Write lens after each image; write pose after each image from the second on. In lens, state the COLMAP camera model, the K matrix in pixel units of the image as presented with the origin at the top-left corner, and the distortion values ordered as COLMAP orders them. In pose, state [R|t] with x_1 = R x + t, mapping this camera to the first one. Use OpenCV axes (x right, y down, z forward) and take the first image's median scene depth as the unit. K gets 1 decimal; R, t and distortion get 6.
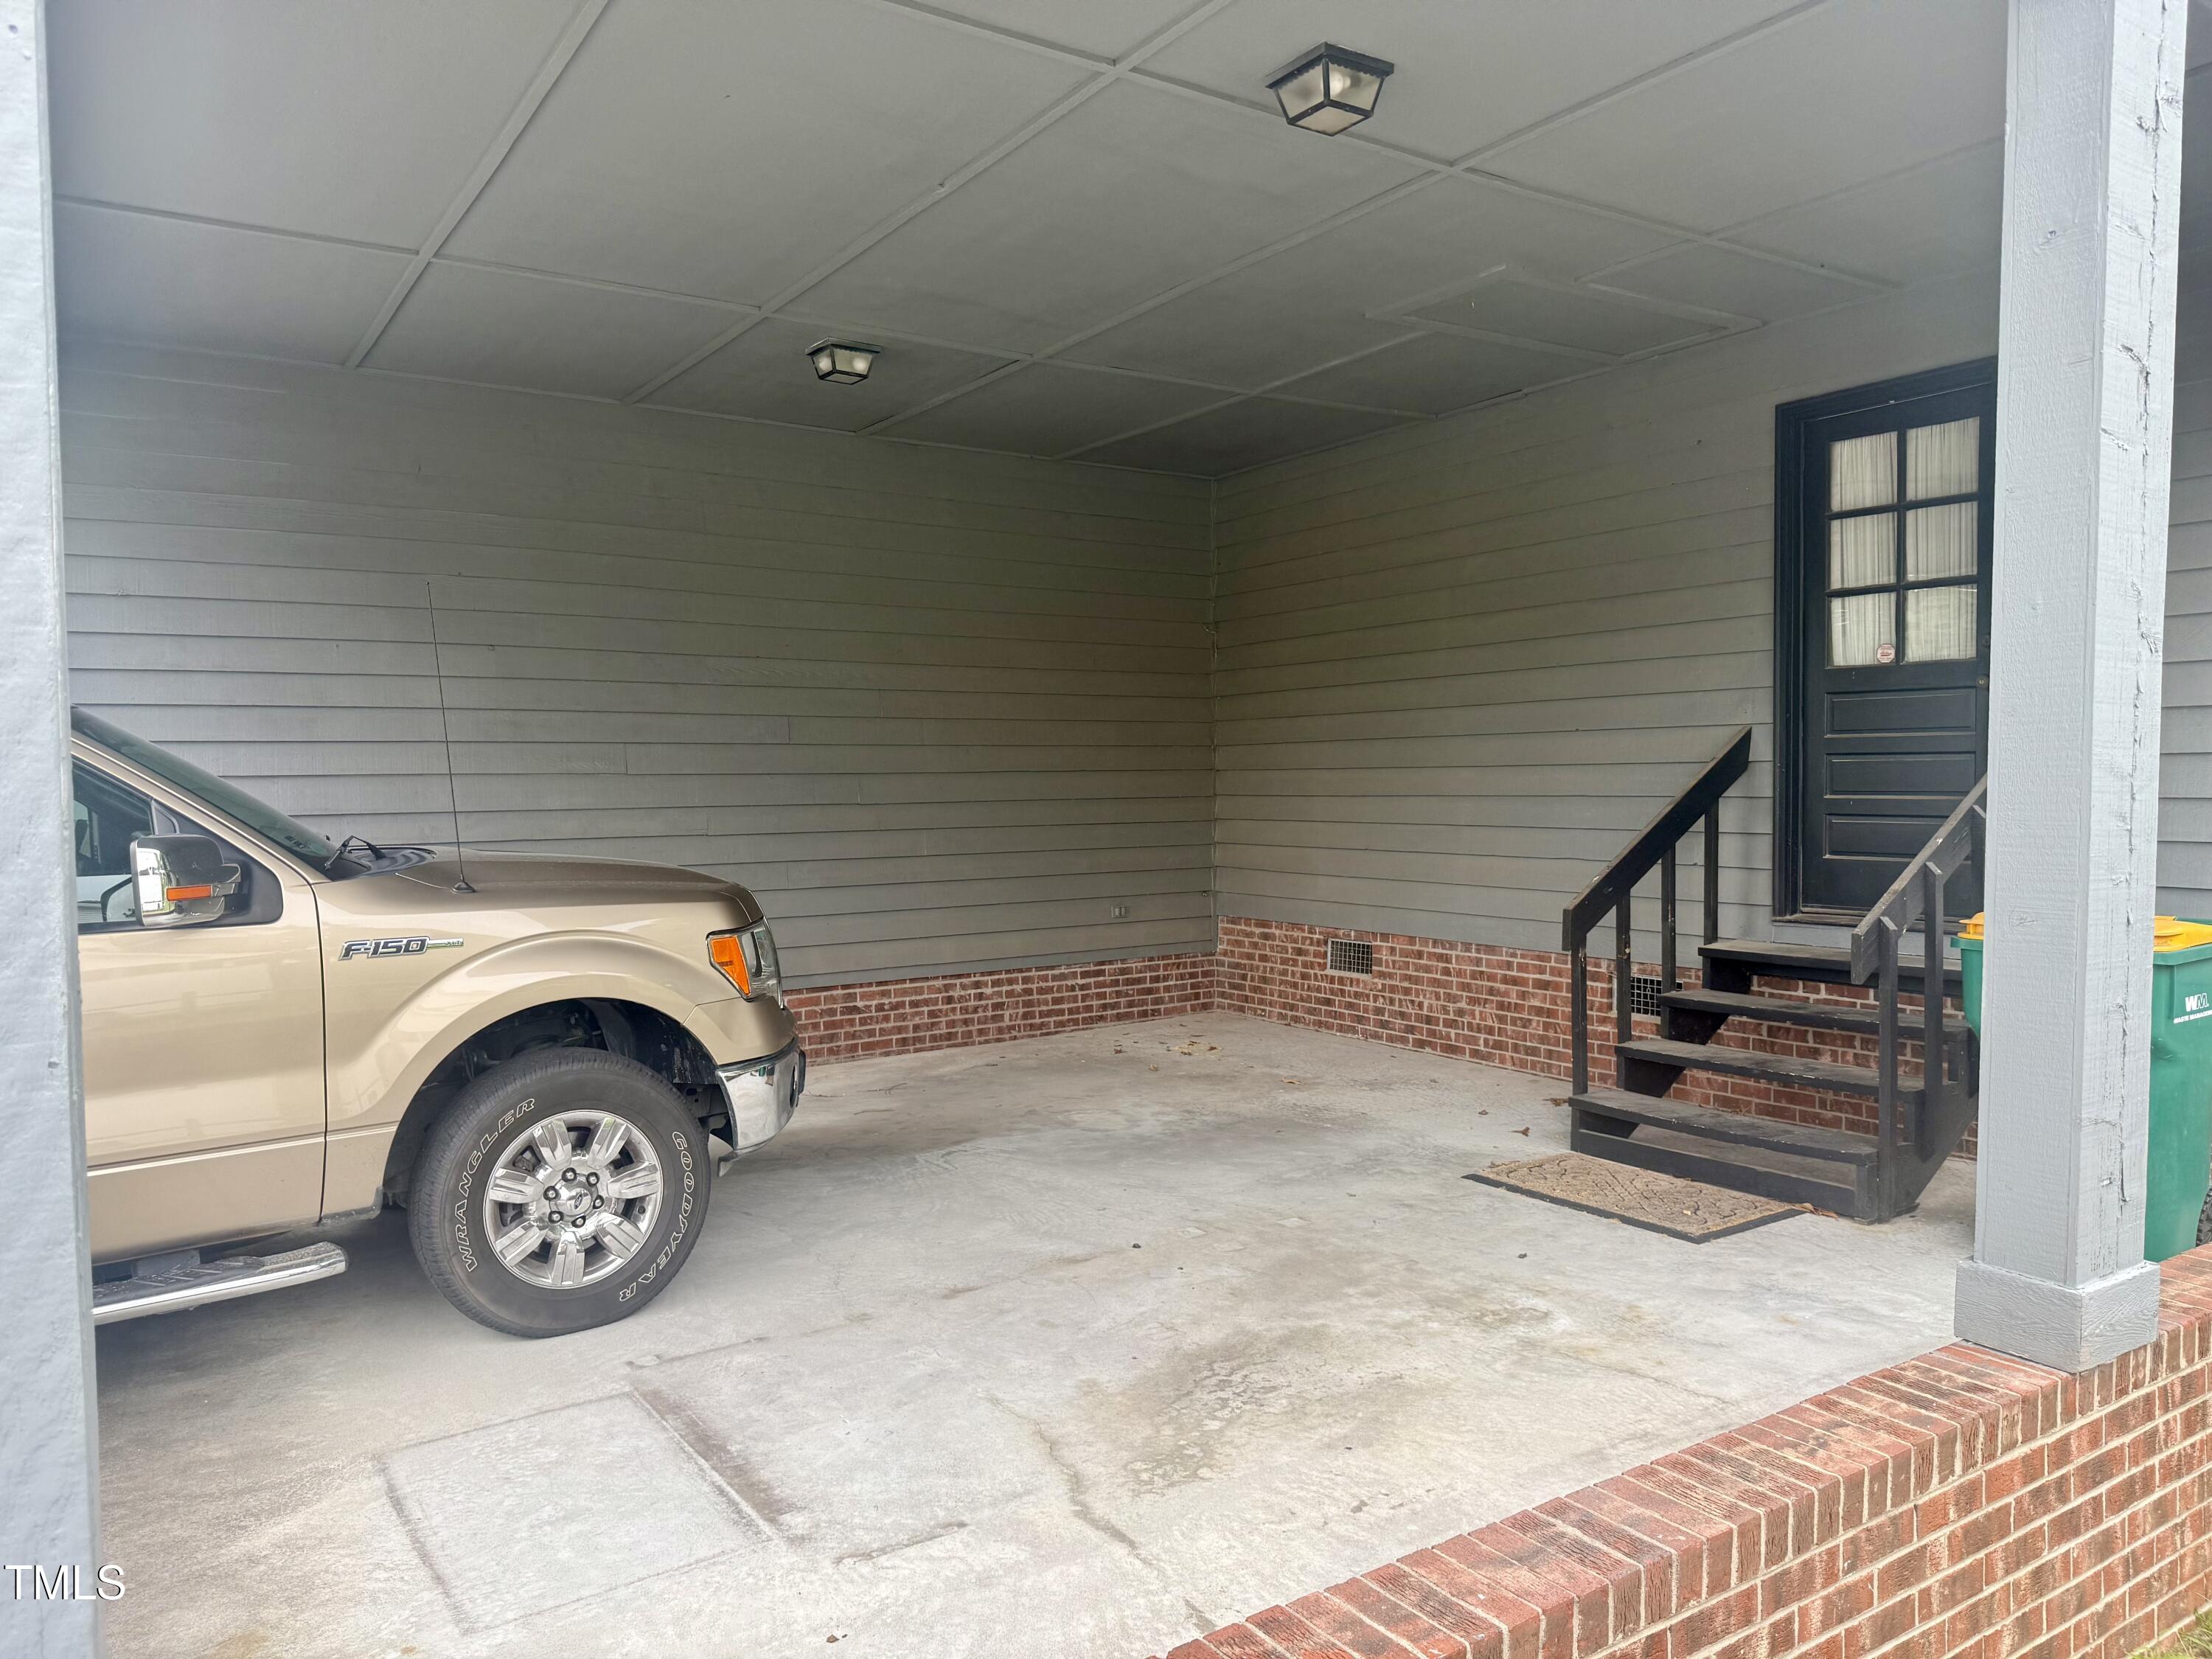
lens RADIAL K [[1574.6, 0, 1092.6], [0, 1574.6, 826.8], [0, 0, 1]] dist [0.047854, -0.067028]
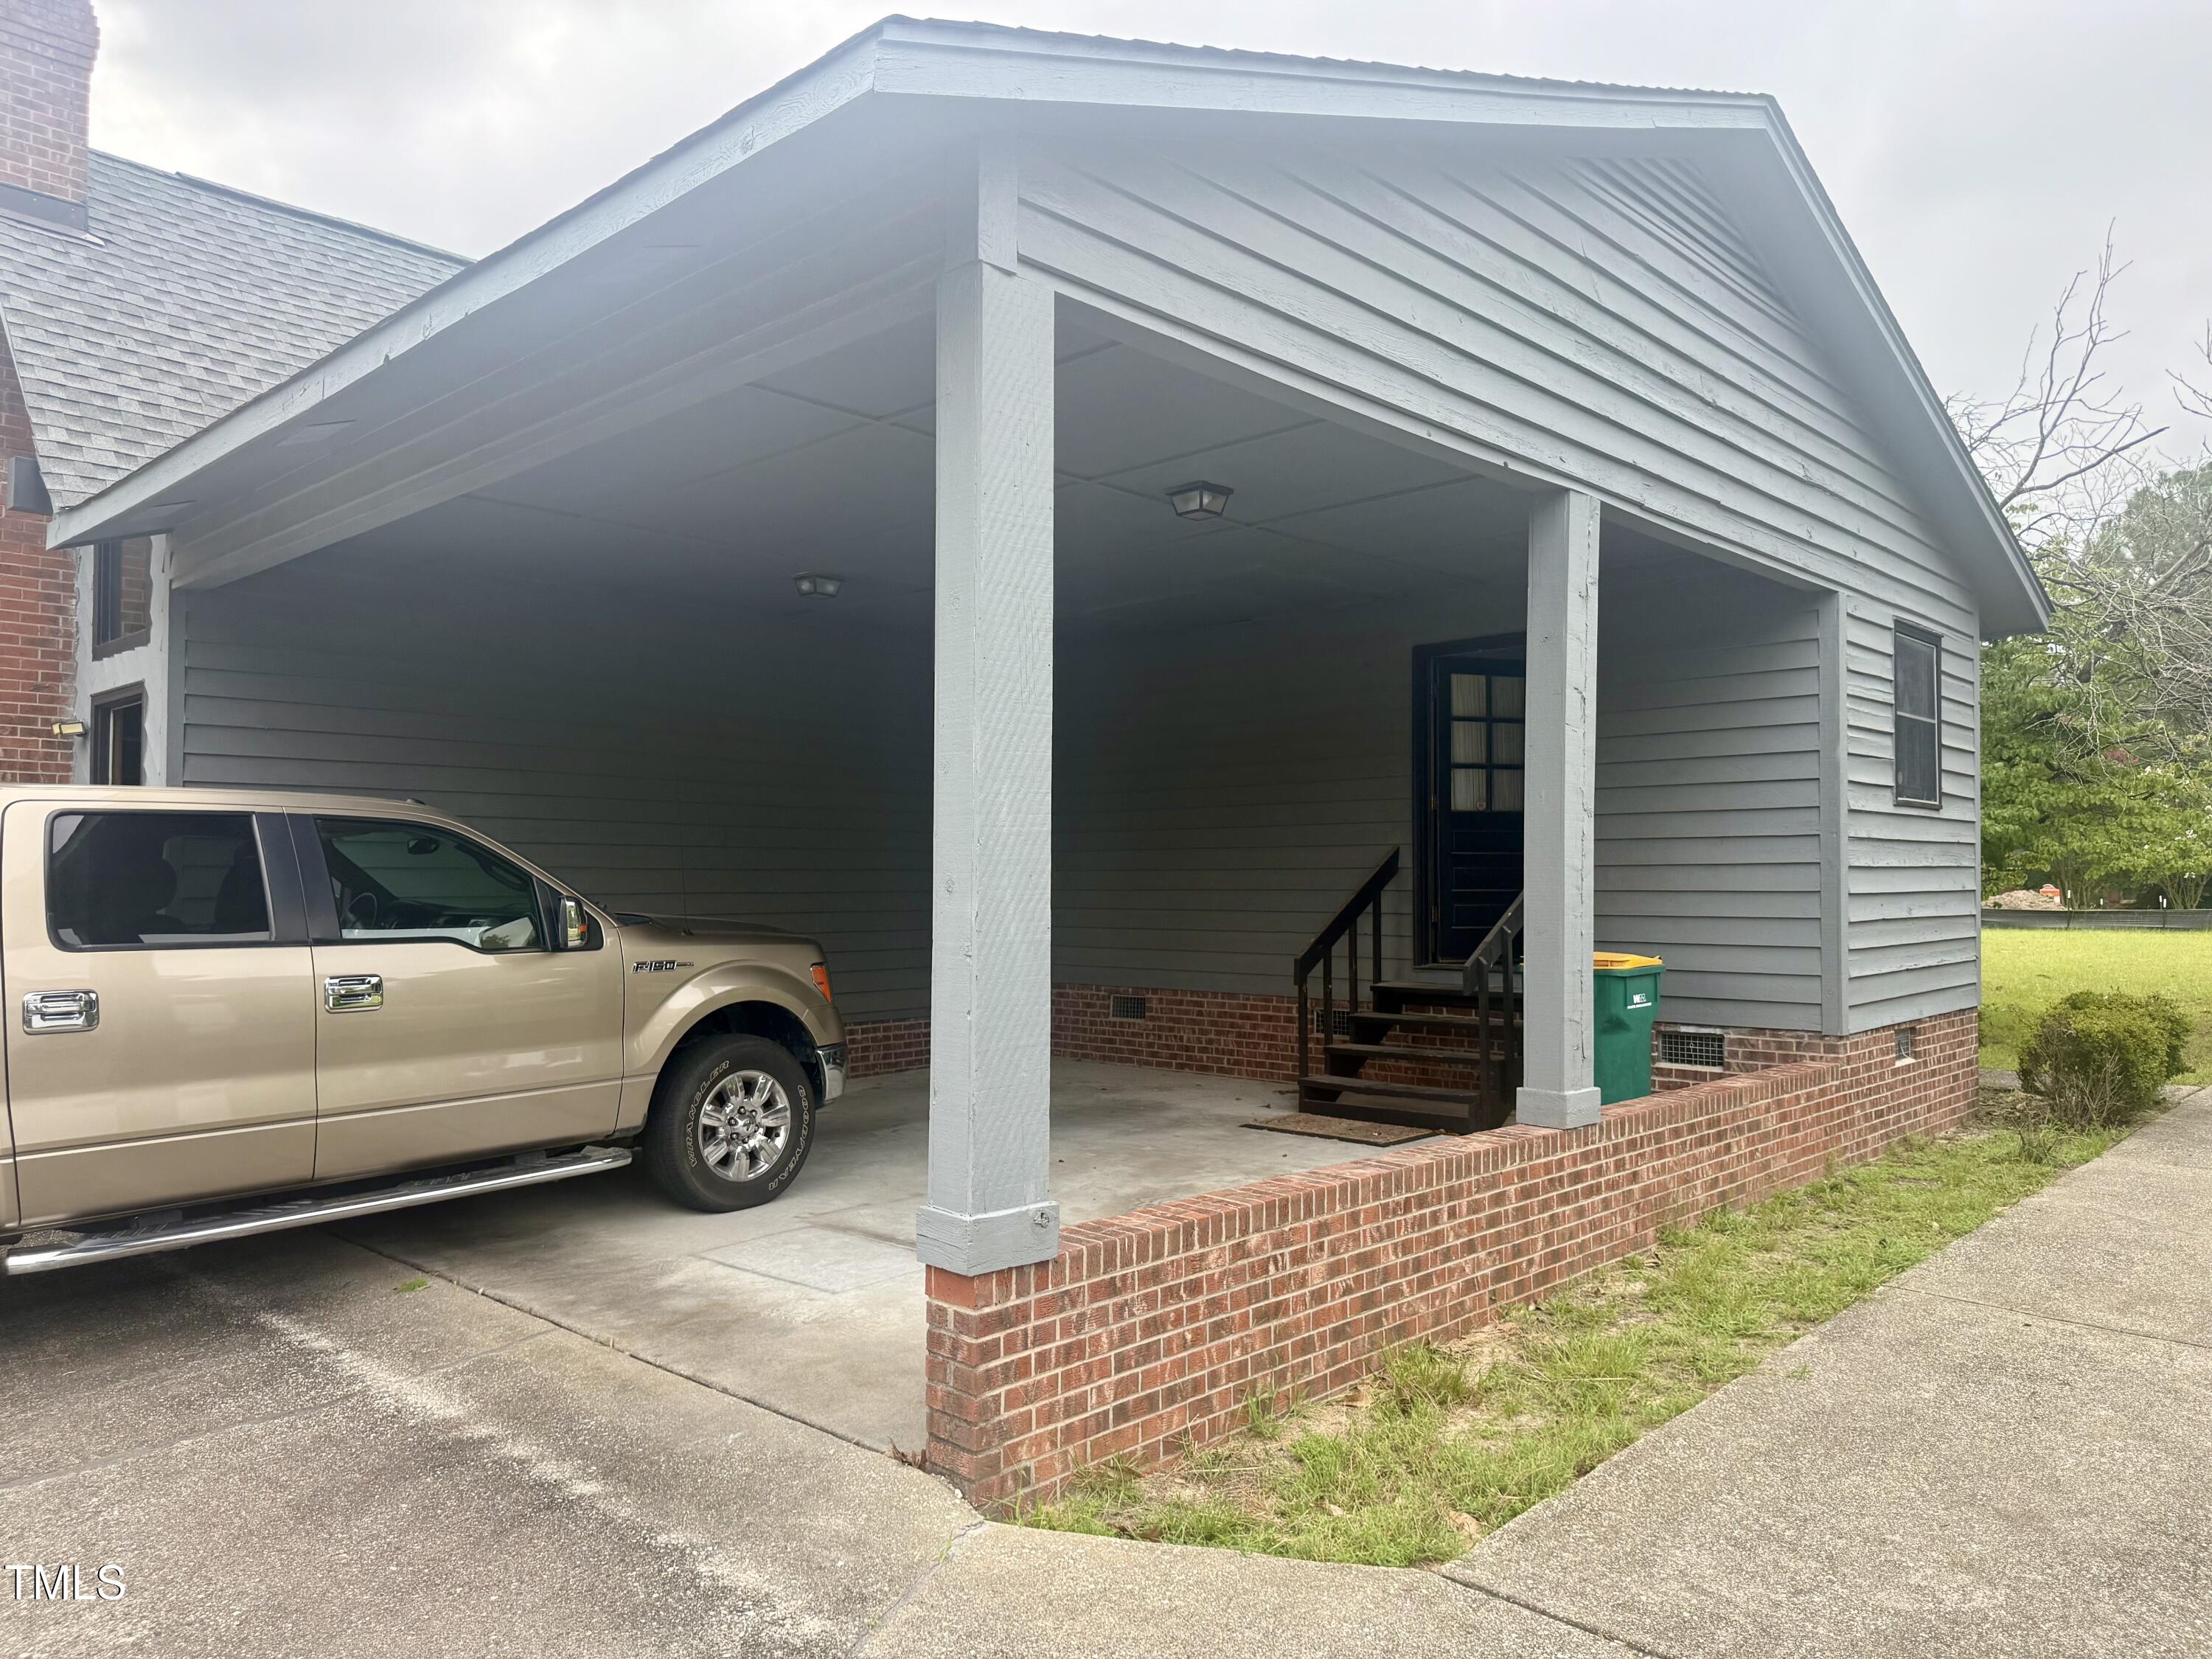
lens RADIAL K [[1574.6, 0, 1103.8], [0, 1574.6, 832.2], [0, 0, 1]] dist [0.047854, -0.067028]
pose [[0.972594, 0.016156, 0.231947, -0.255168], [-0.000379, 0.997692, -0.067904, 0.032686], [-0.232509, 0.065956, 0.970355, -0.493022]]
